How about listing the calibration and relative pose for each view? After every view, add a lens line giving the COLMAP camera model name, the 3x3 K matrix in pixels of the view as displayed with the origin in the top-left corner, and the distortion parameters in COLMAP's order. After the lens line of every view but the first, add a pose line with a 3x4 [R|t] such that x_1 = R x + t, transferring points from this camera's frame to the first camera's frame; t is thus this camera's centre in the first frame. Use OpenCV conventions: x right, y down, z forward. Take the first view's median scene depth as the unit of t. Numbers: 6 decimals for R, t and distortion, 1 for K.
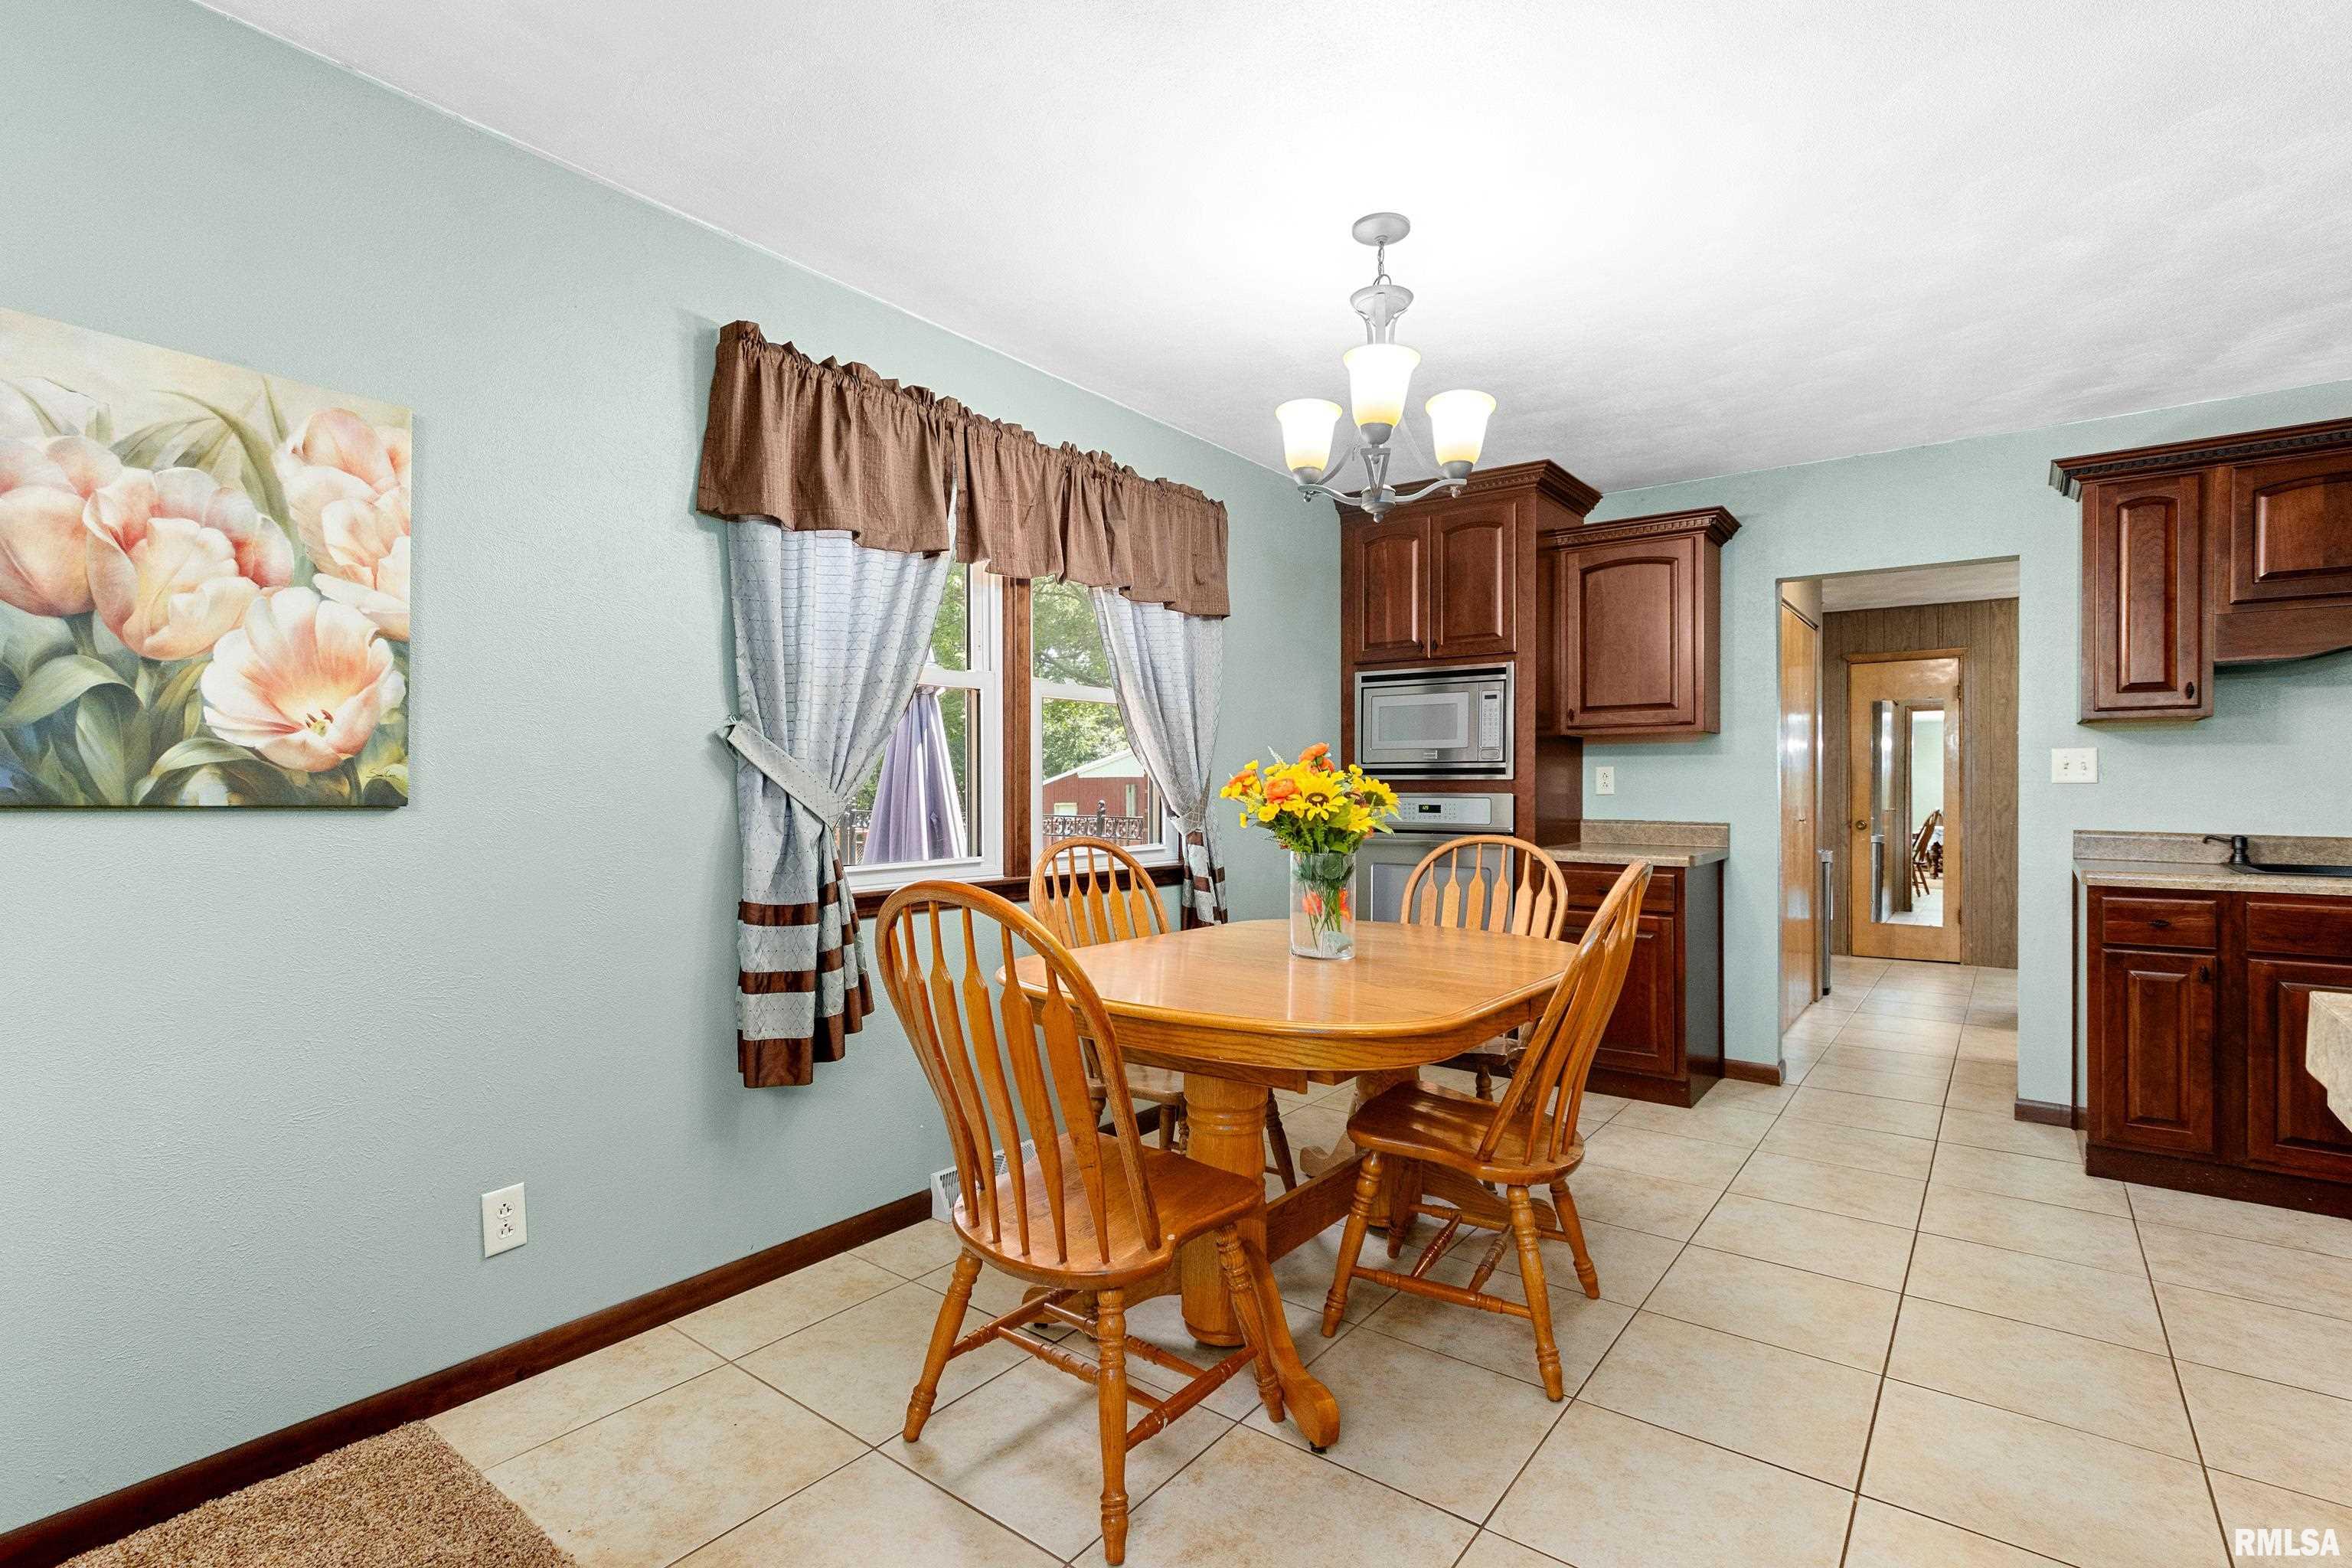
lens RADIAL K [[1103.0, 0, 1155.5], [0, 1103.0, 793.2], [0, 0, 1]] dist [0.005057, -0.001414]
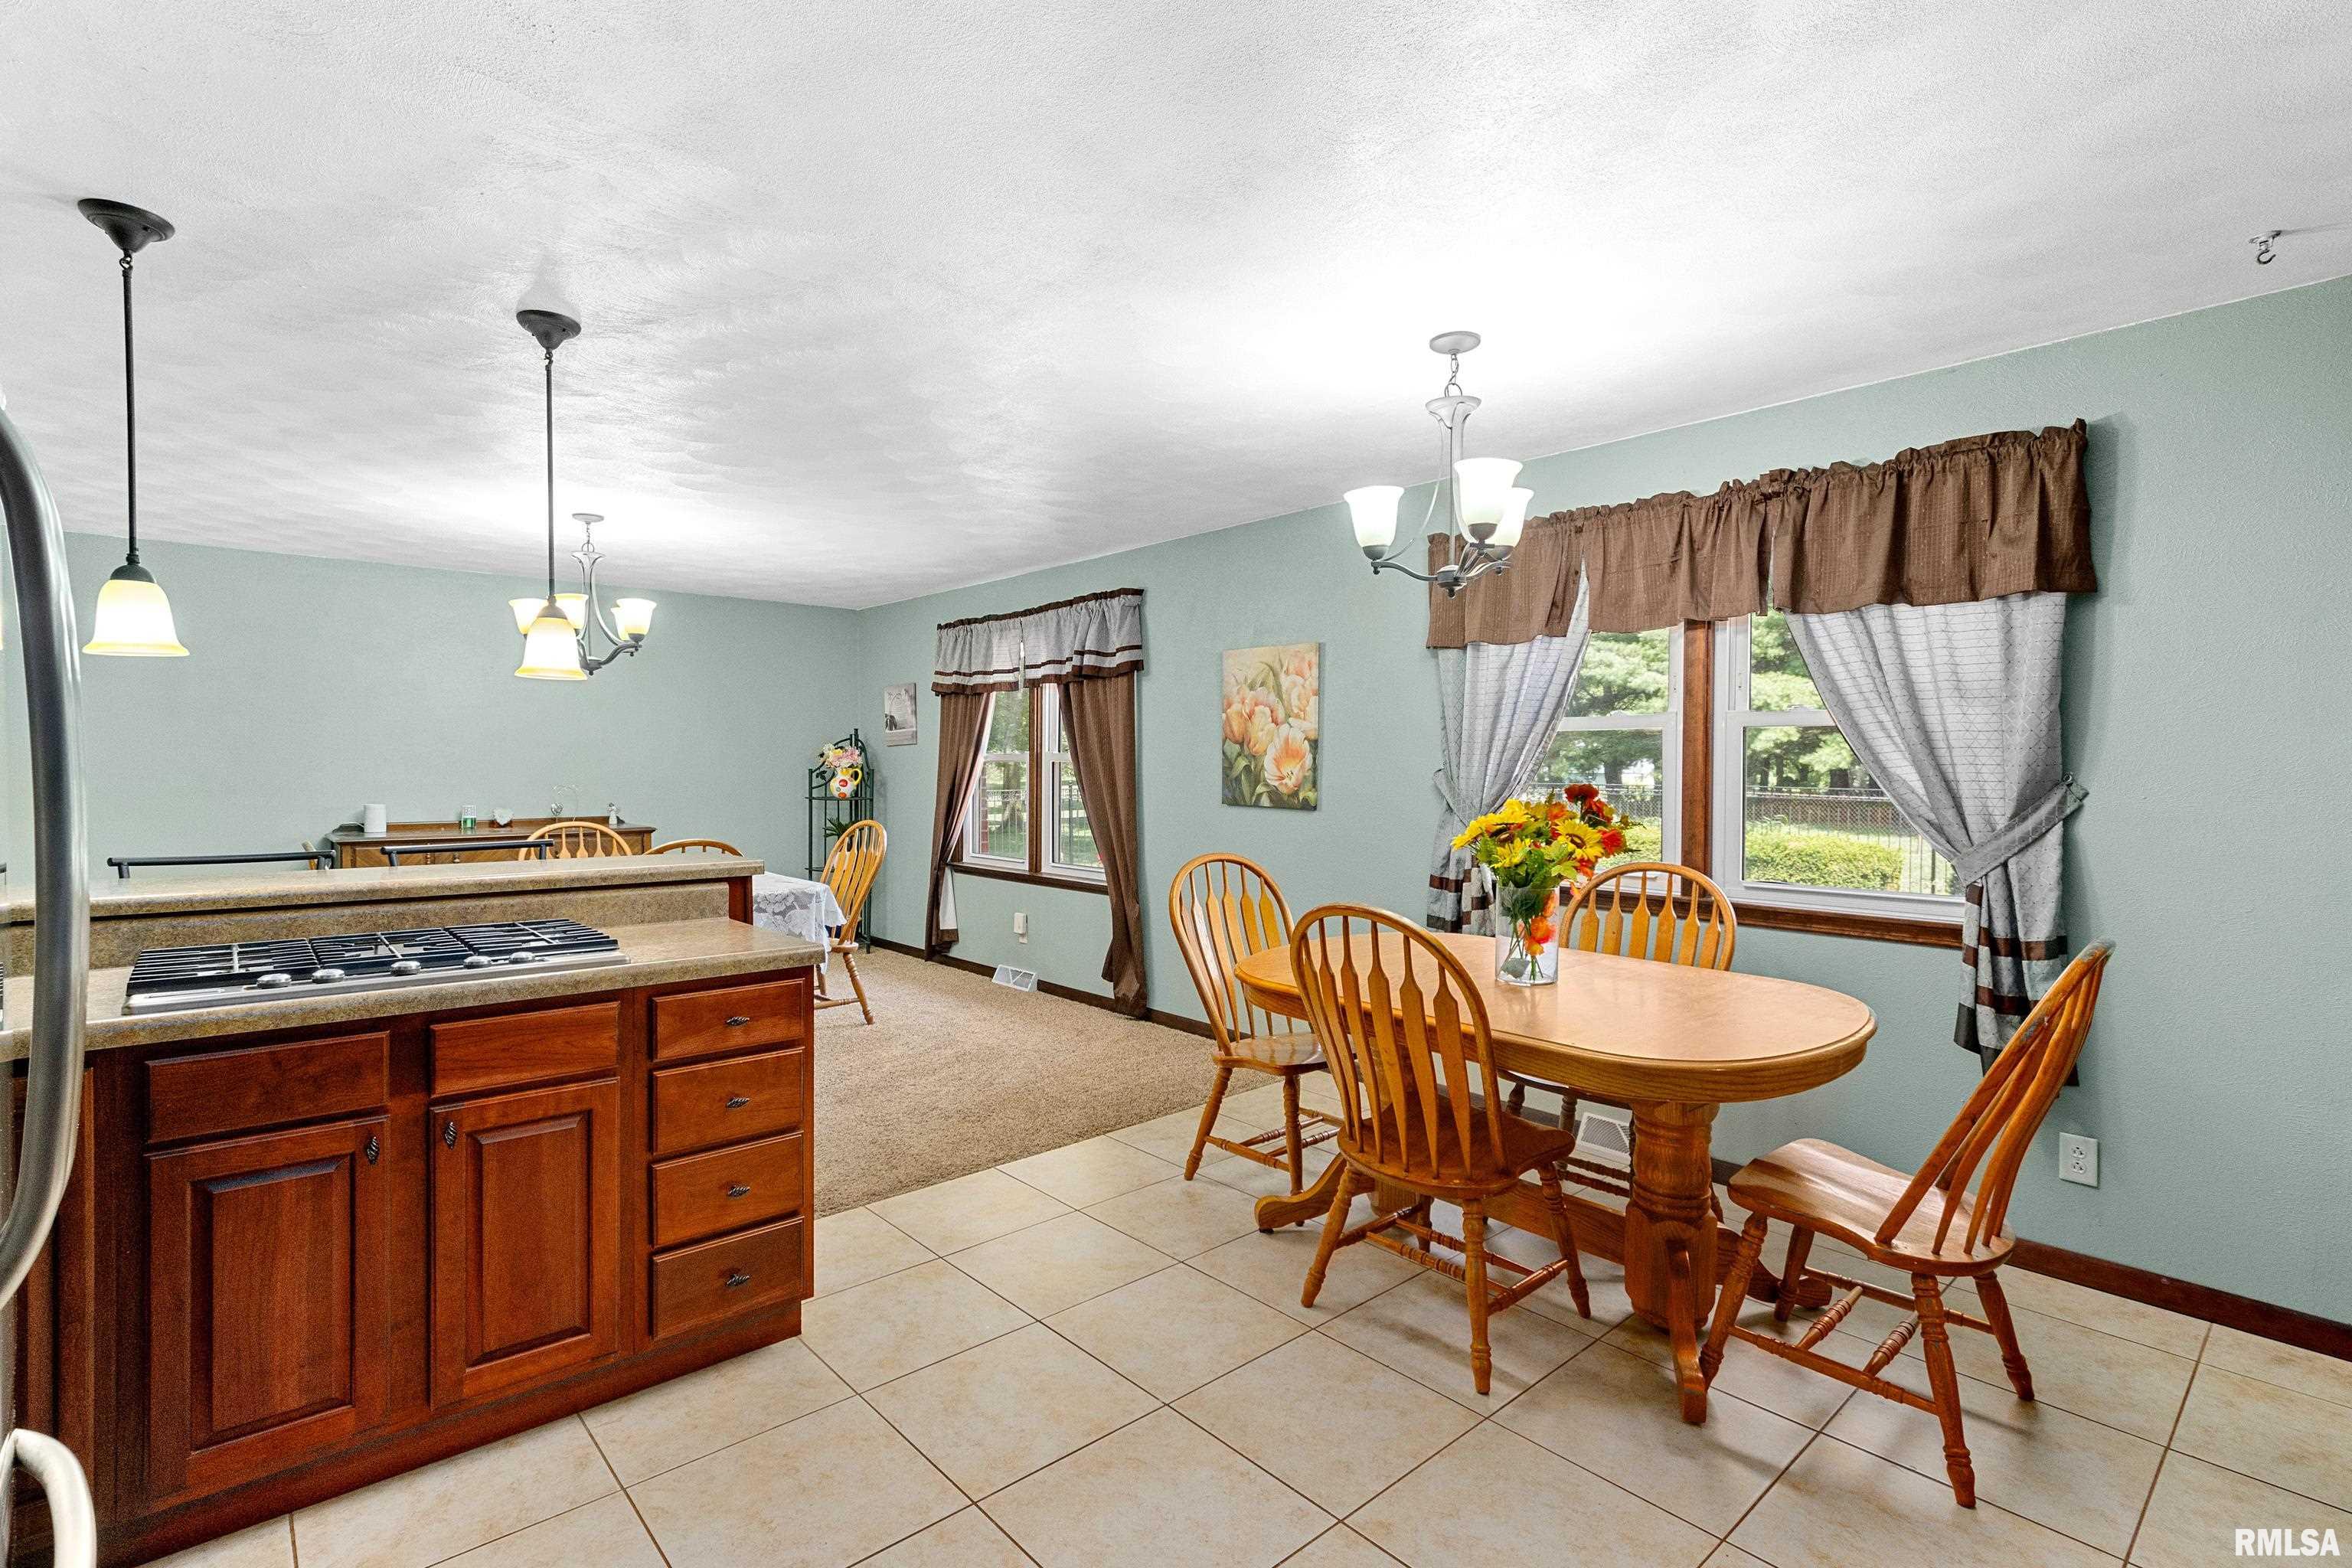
lens RADIAL K [[1103.0, 0, 1178.6], [0, 1103.0, 791.0], [0, 0, 1]] dist [0.005057, -0.001414]
pose [[-0.183702, 0.025439, -0.982653, 1.078282], [-0.008214, 0.999590, 0.027413, -0.056897], [0.982948, 0.013107, -0.183418, 0.721659]]
